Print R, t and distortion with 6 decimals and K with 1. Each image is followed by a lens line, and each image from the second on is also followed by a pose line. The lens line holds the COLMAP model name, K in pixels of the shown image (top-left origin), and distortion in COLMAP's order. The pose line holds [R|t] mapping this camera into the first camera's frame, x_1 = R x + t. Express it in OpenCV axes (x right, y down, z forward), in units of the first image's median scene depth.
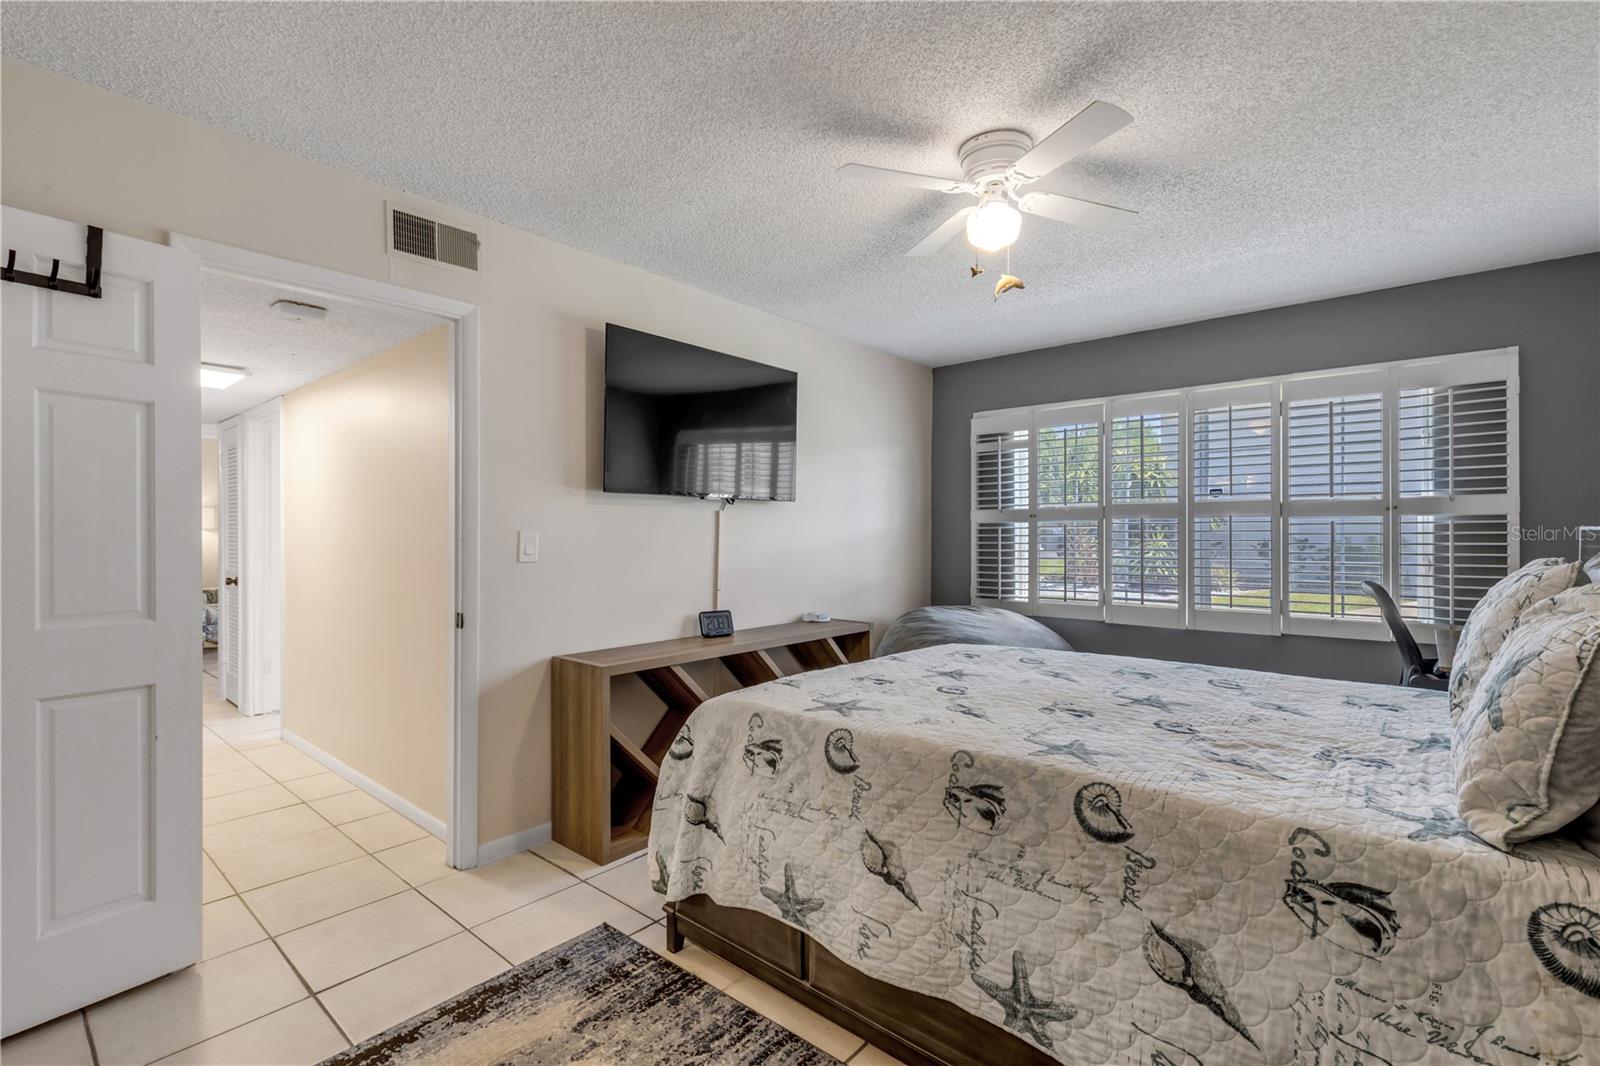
lens RADIAL K [[722.5, 0, 798.5], [0, 722.5, 531.5], [0, 0, 1]] dist [-0.000776, -0.000229]
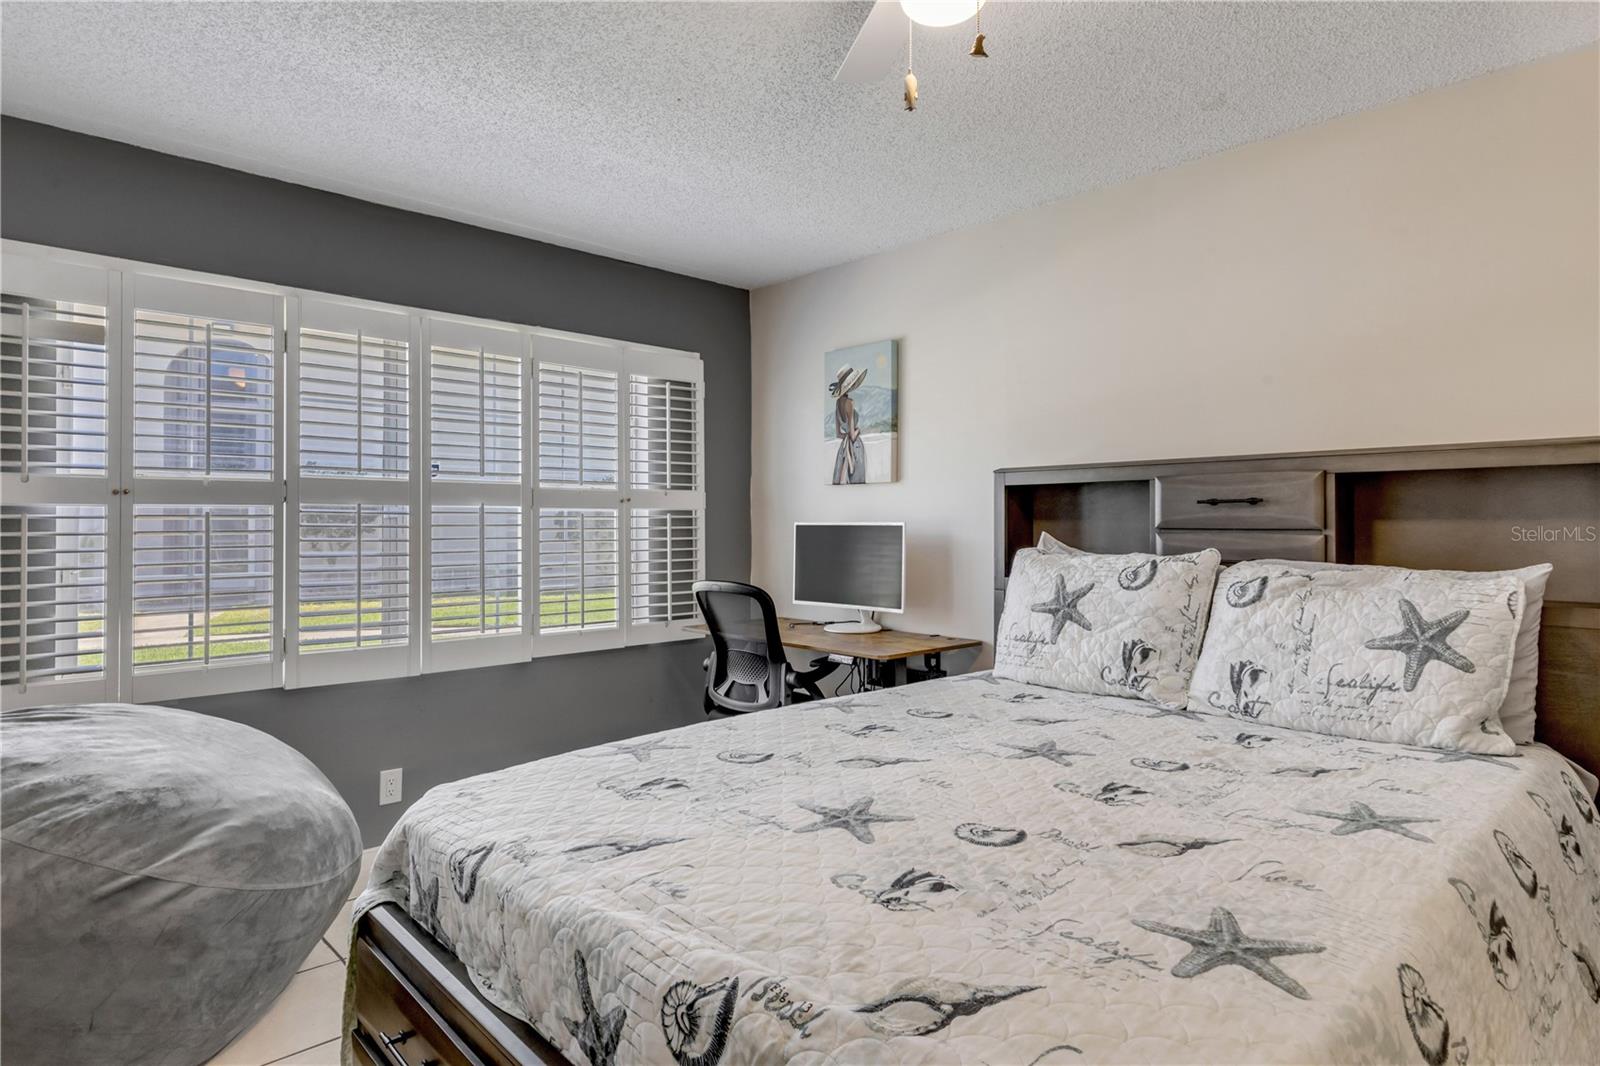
lens RADIAL K [[886.2, 0, 792.2], [0, 886.2, 506.5], [0, 0, 1]] dist [0.002029, -0.000507]
pose [[0.105197, 0.023729, 0.994168, -0.287499], [-0.001902, 0.999718, -0.023660, 0.001048], [-0.994450, 0.000598, 0.105212, 0.715688]]
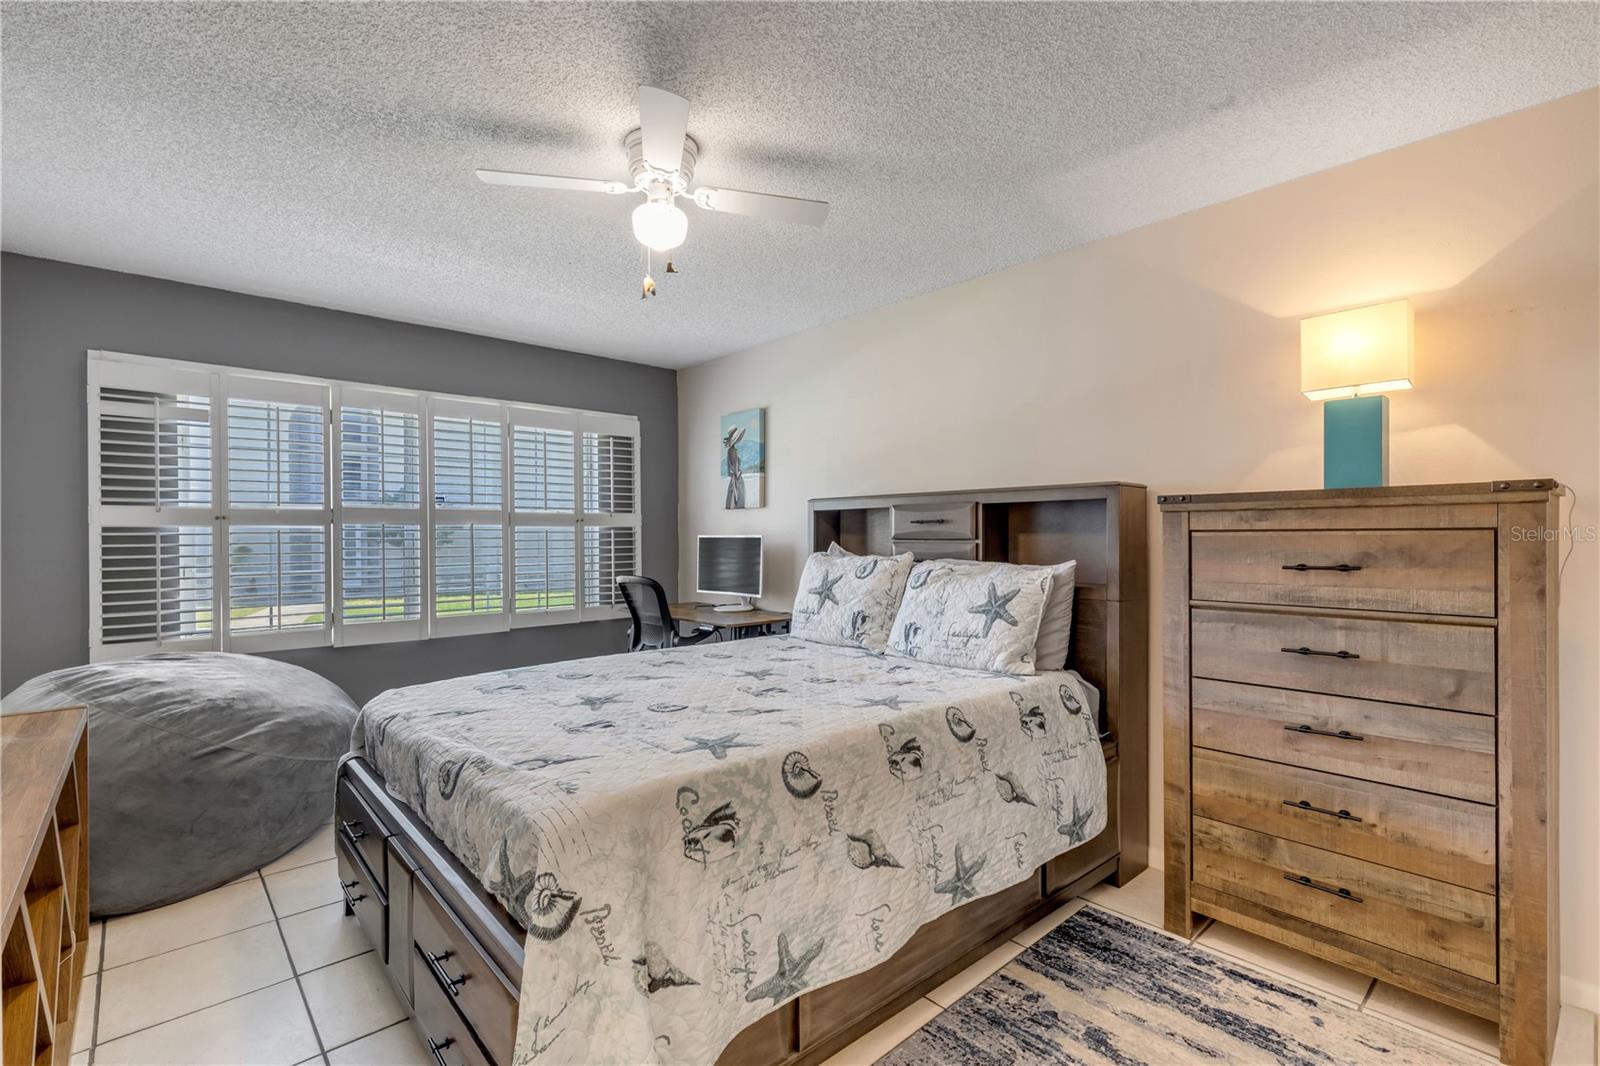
lens RADIAL K [[722.5, 0, 798.5], [0, 722.5, 531.5], [0, 0, 1]] dist [-0.000776, -0.000229]
pose [[0.117042, 0.008912, 0.993087, -0.464380], [0.001361, 0.999957, -0.009134, -0.000315], [-0.993126, 0.002421, 0.117024, 0.480378]]
